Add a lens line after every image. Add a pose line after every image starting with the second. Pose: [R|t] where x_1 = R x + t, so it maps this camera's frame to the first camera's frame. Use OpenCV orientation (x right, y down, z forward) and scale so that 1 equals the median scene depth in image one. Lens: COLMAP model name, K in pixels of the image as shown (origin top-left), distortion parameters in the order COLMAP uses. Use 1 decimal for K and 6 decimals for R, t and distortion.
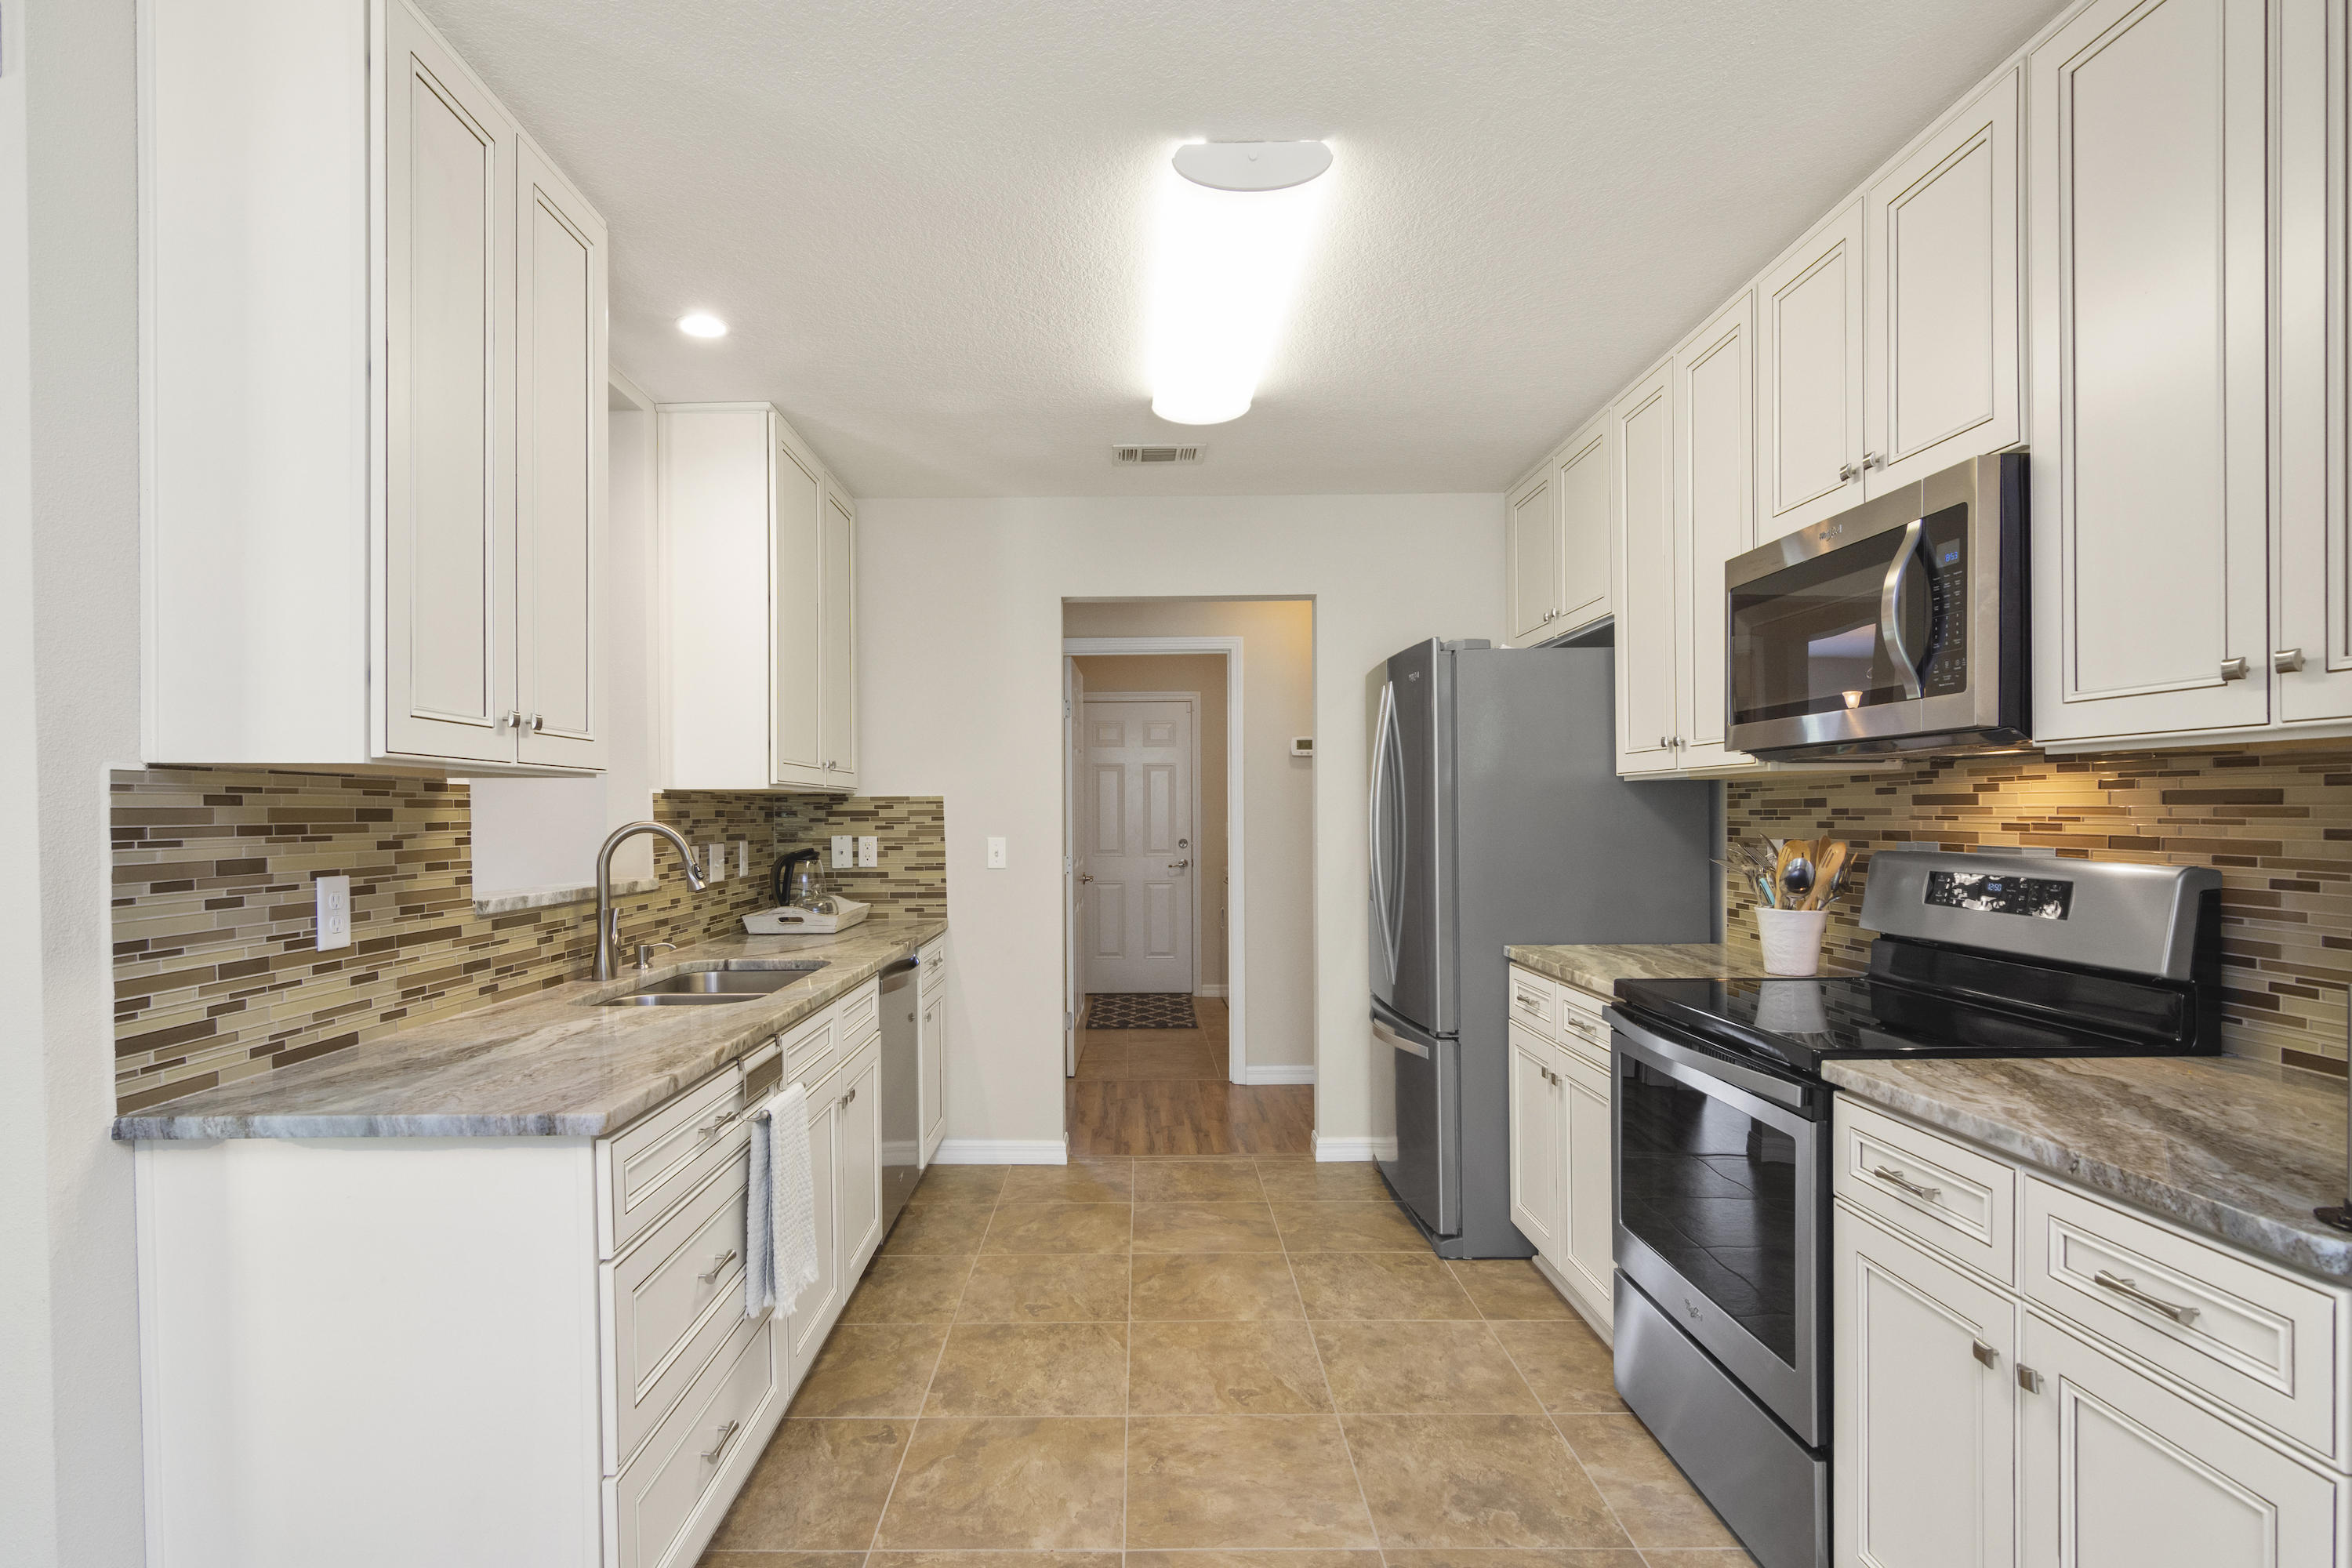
lens RADIAL K [[1153.9, 0, 1181.8], [0, 1153.9, 811.9], [0, 0, 1]] dist [0.002666, 0.000441]
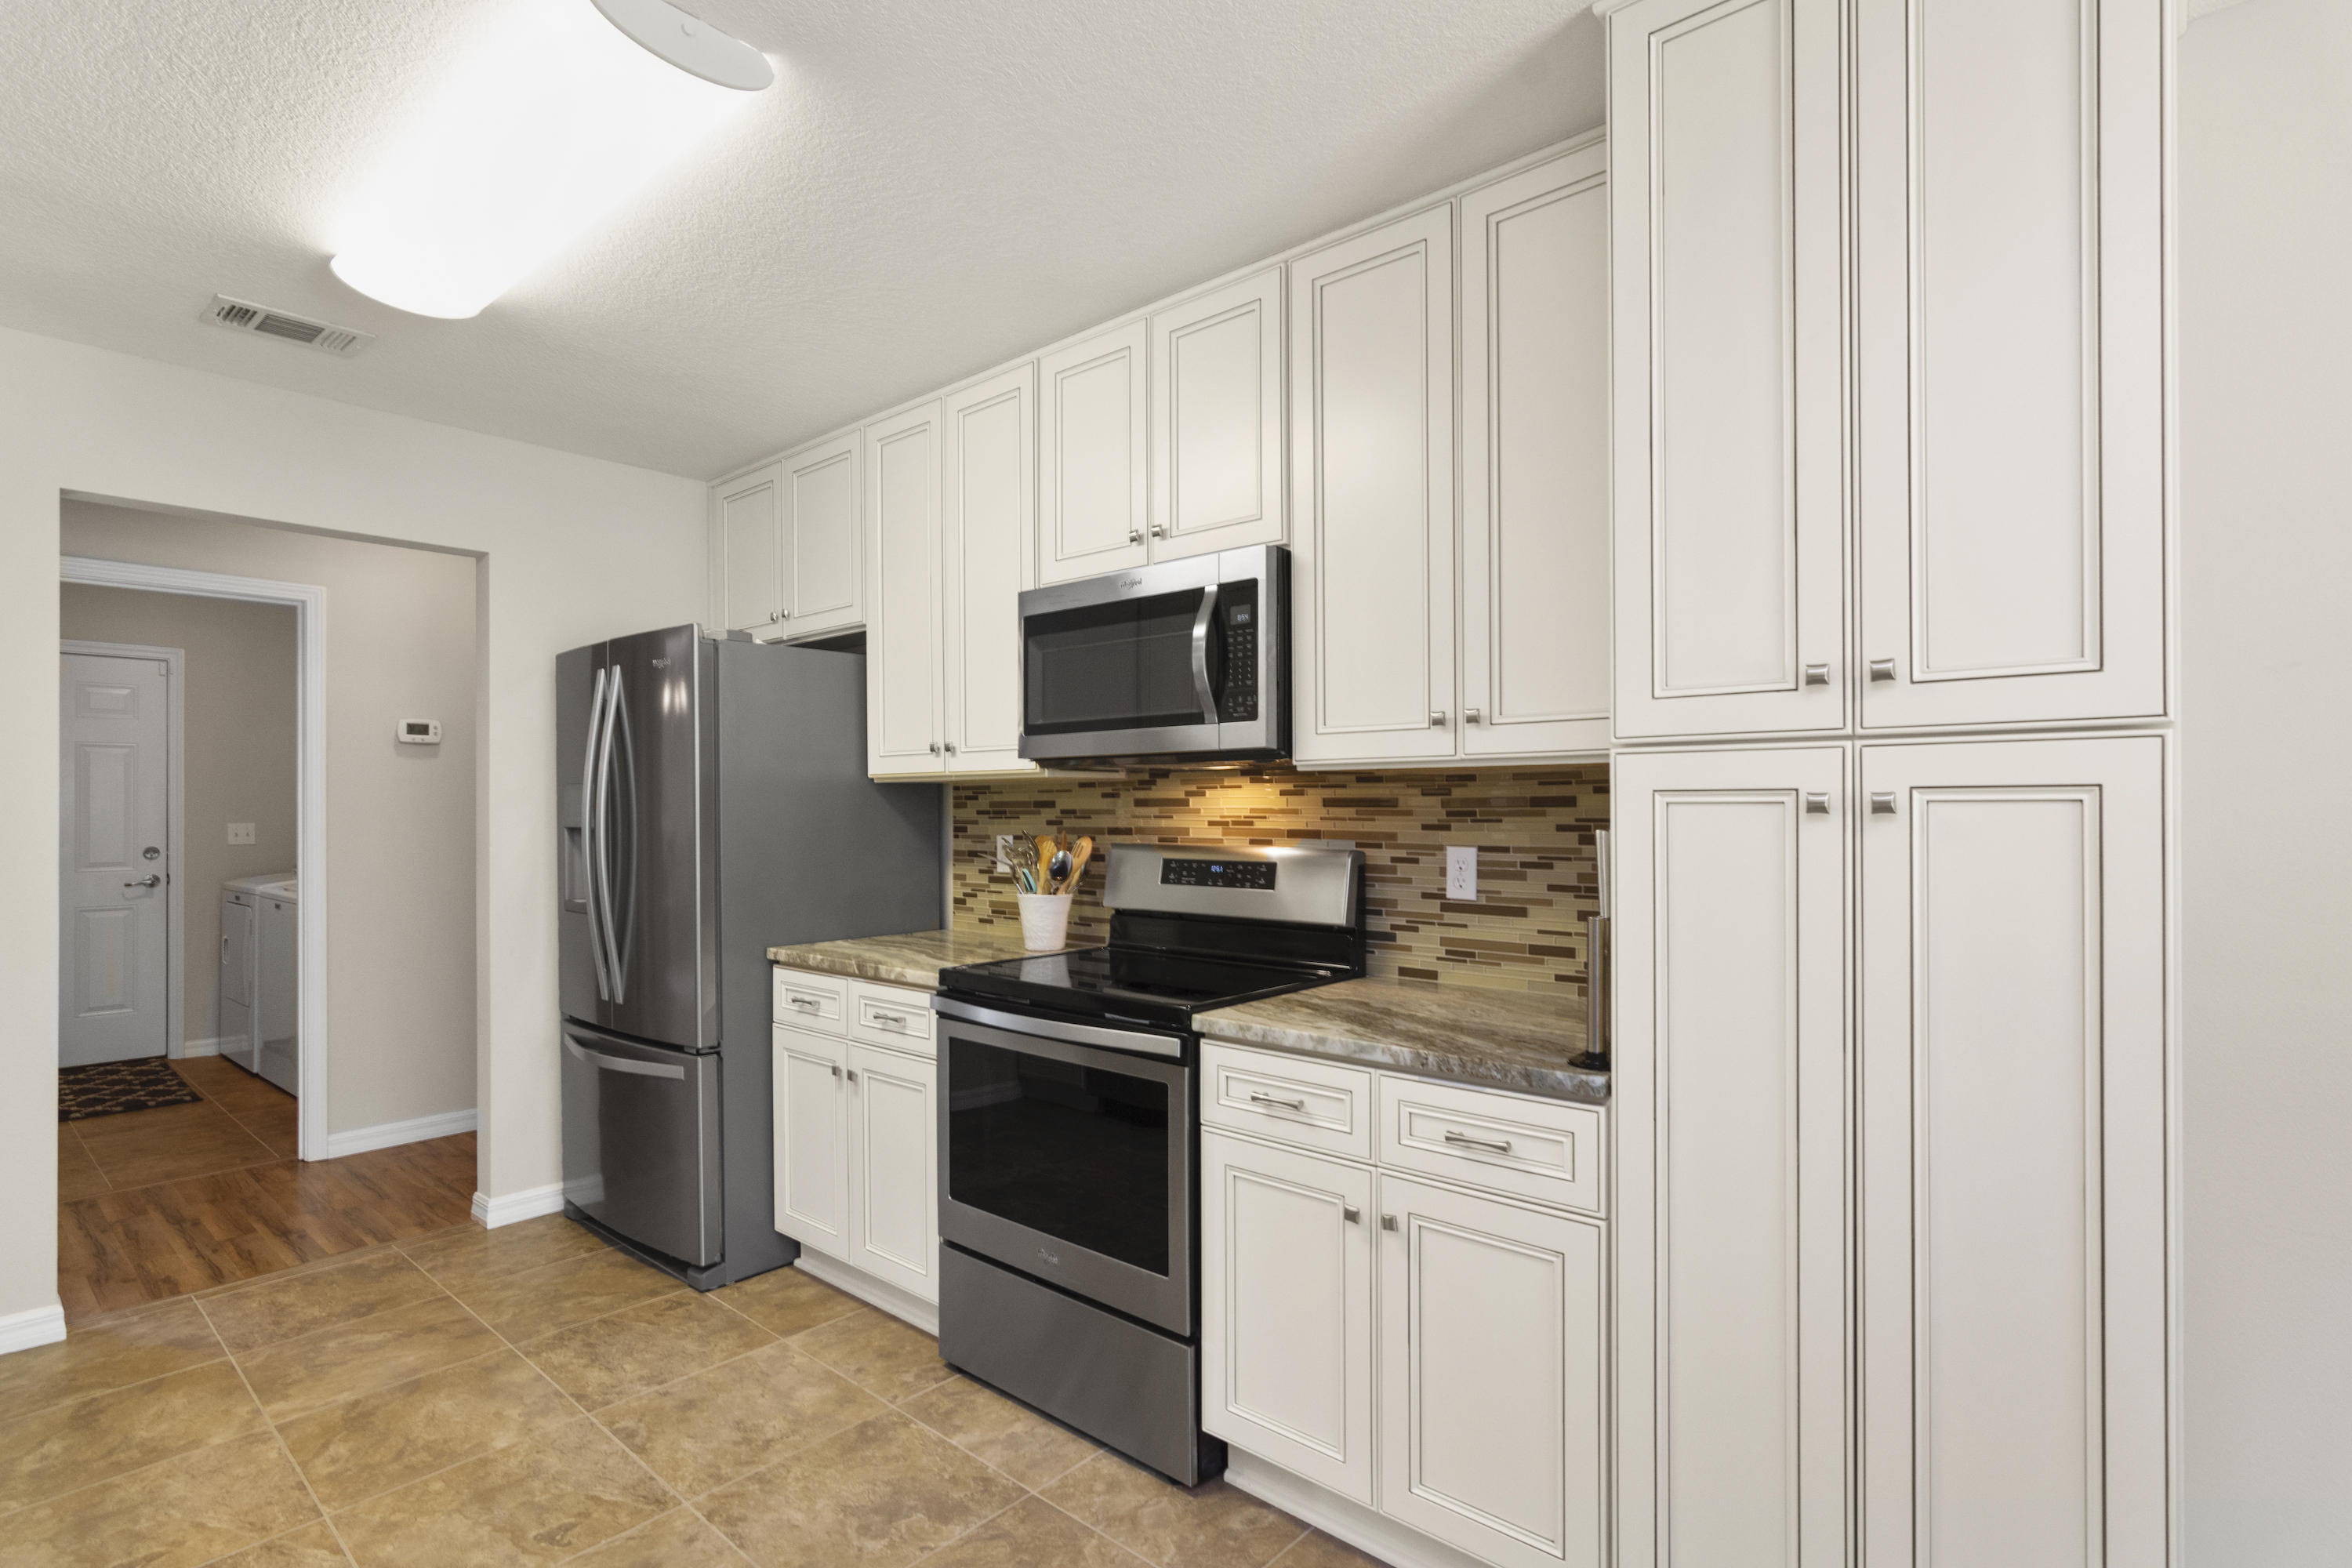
lens RADIAL K [[1092.3, 0, 1154.2], [0, 1092.3, 797.7], [0, 0, 1]] dist [0.003726, 0.001228]
pose [[0.680514, 0.012229, 0.732633, -0.226348], [-0.002632, 0.999895, -0.014246, 0.001202], [-0.732730, 0.007766, 0.680475, 0.169191]]
